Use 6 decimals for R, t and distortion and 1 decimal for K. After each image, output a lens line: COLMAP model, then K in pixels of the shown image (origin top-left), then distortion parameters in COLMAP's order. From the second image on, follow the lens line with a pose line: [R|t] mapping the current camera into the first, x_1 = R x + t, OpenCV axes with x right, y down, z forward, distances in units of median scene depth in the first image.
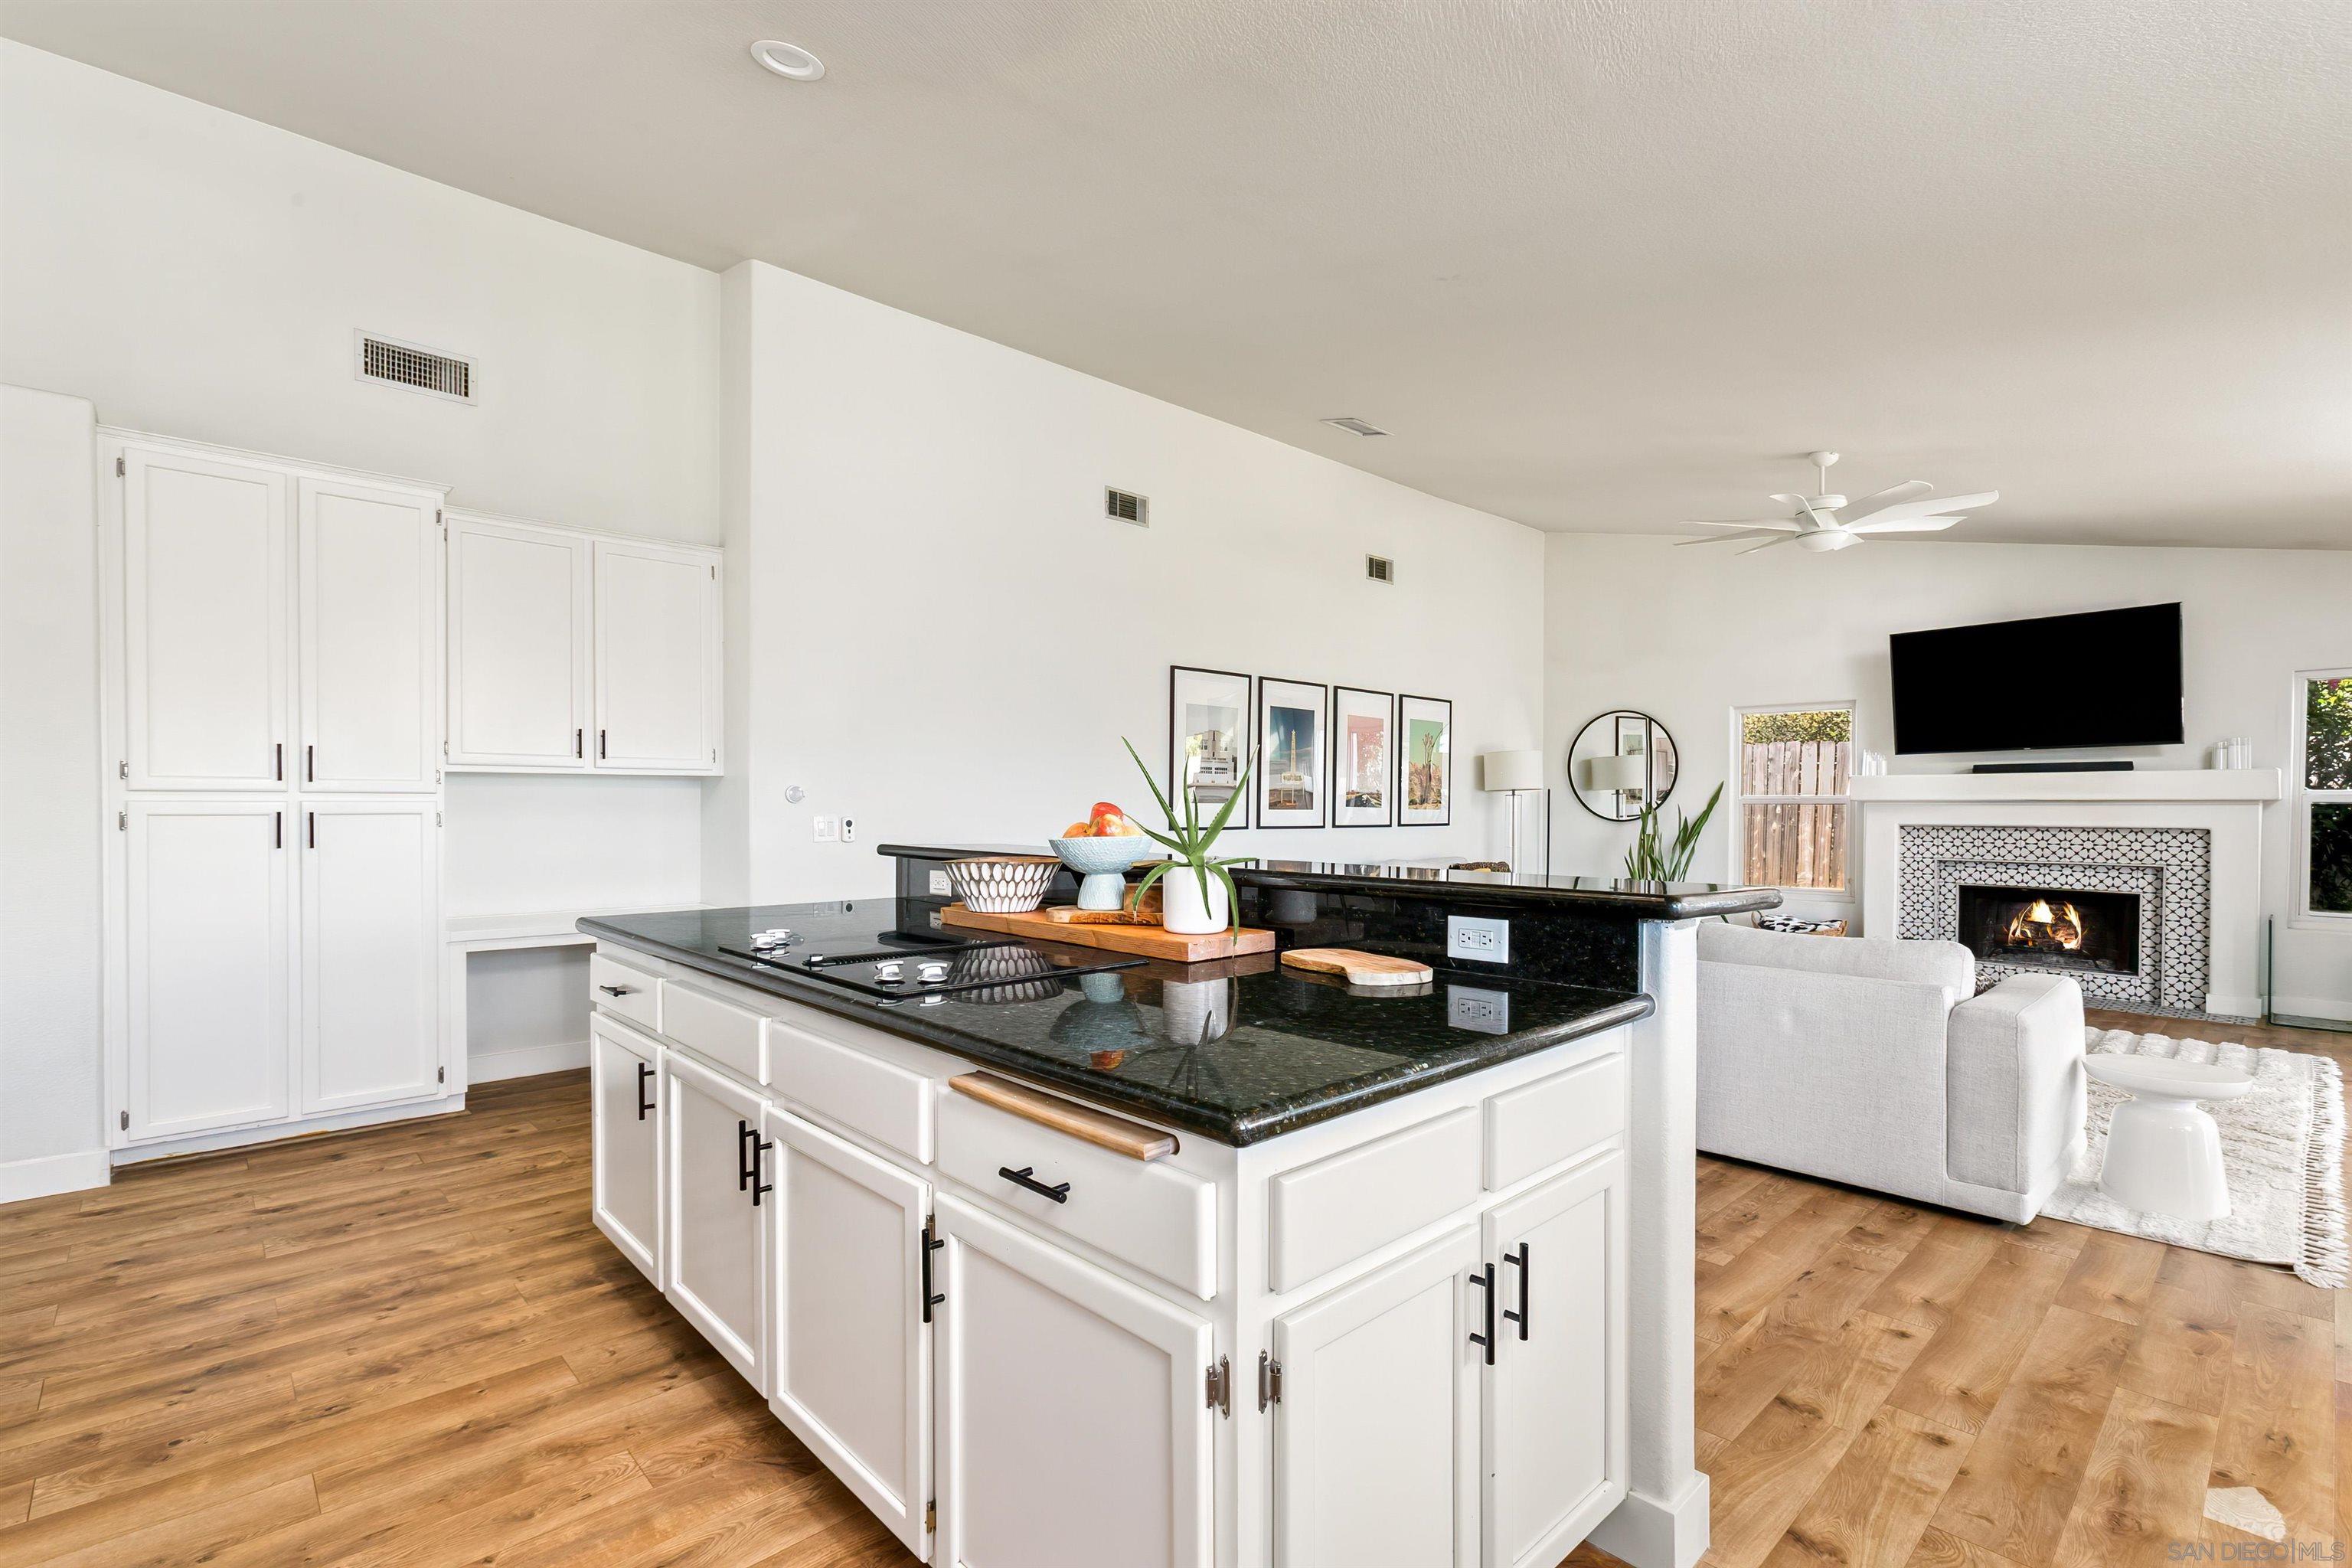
lens RADIAL K [[1083.2, 0, 1169.9], [0, 1083.2, 808.2], [0, 0, 1]] dist [-0.000838, -0.000183]
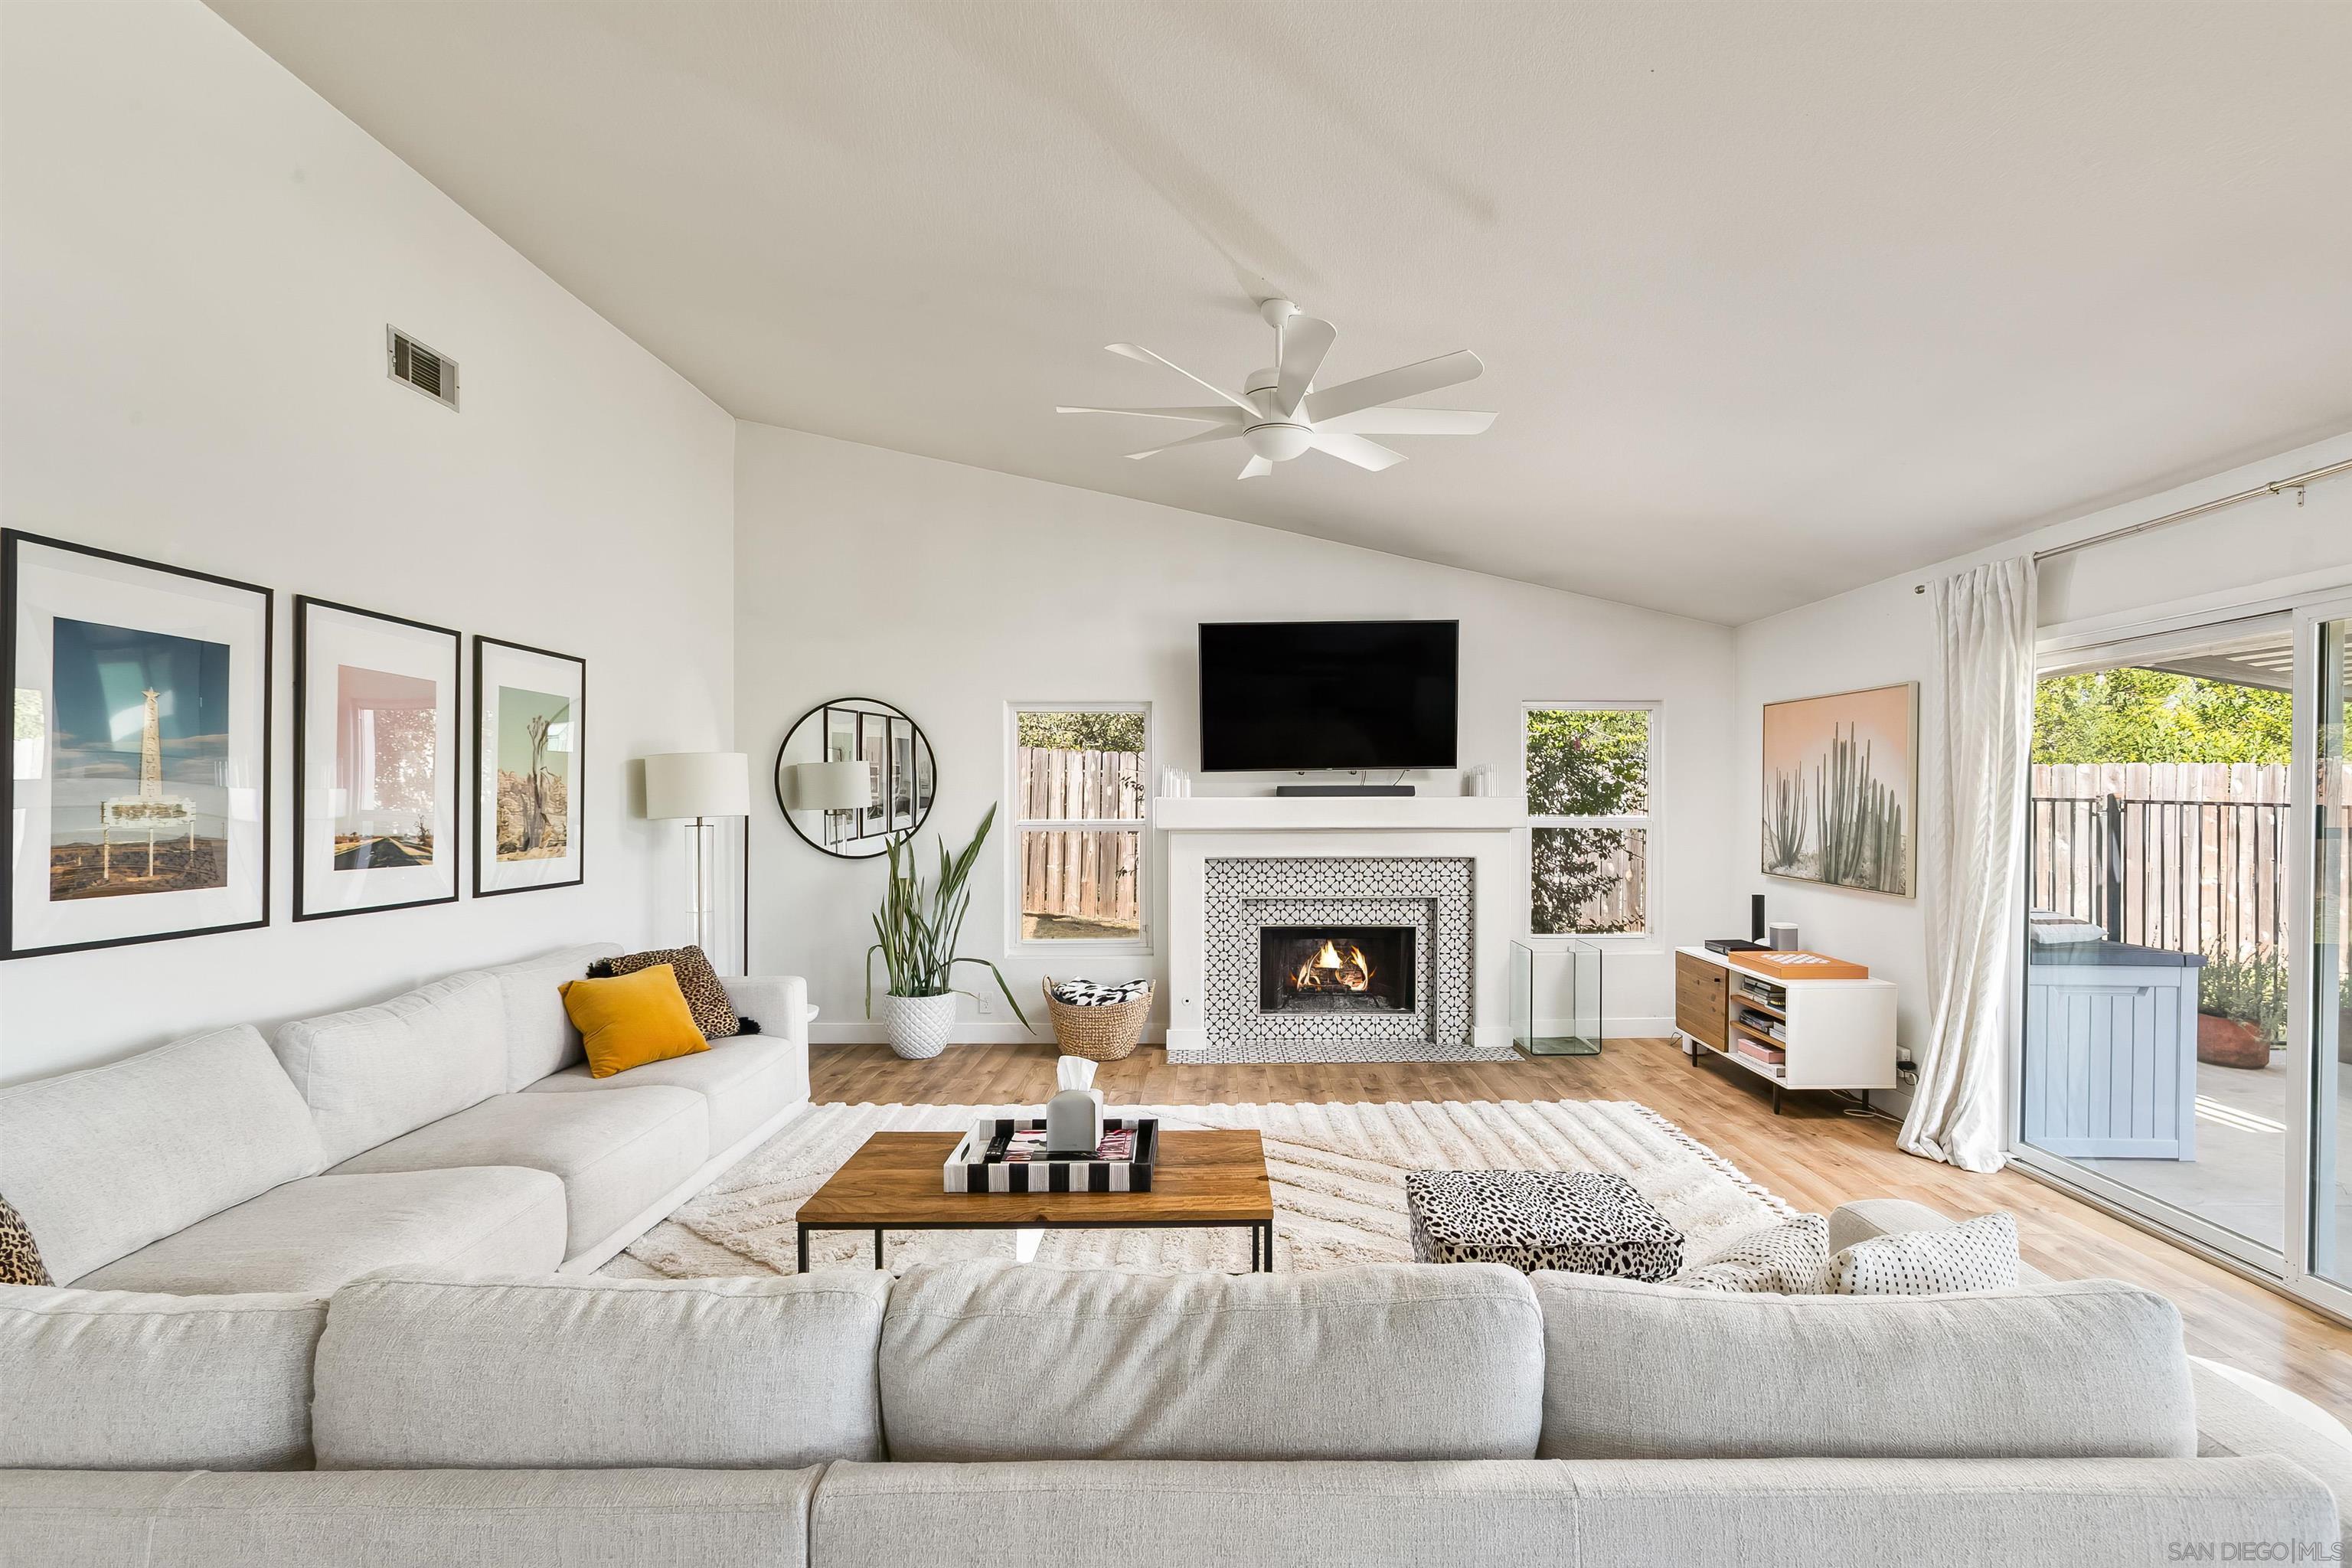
lens RADIAL K [[1044.7, 0, 1207.5], [0, 1044.7, 800.9], [0, 0, 1]] dist [-0.001053, 0.005954]
pose [[0.671904, -0.006020, 0.740614, 0.090298], [0.005776, 0.999979, 0.002888, -0.030777], [-0.740616, 0.002337, 0.671925, 0.472652]]
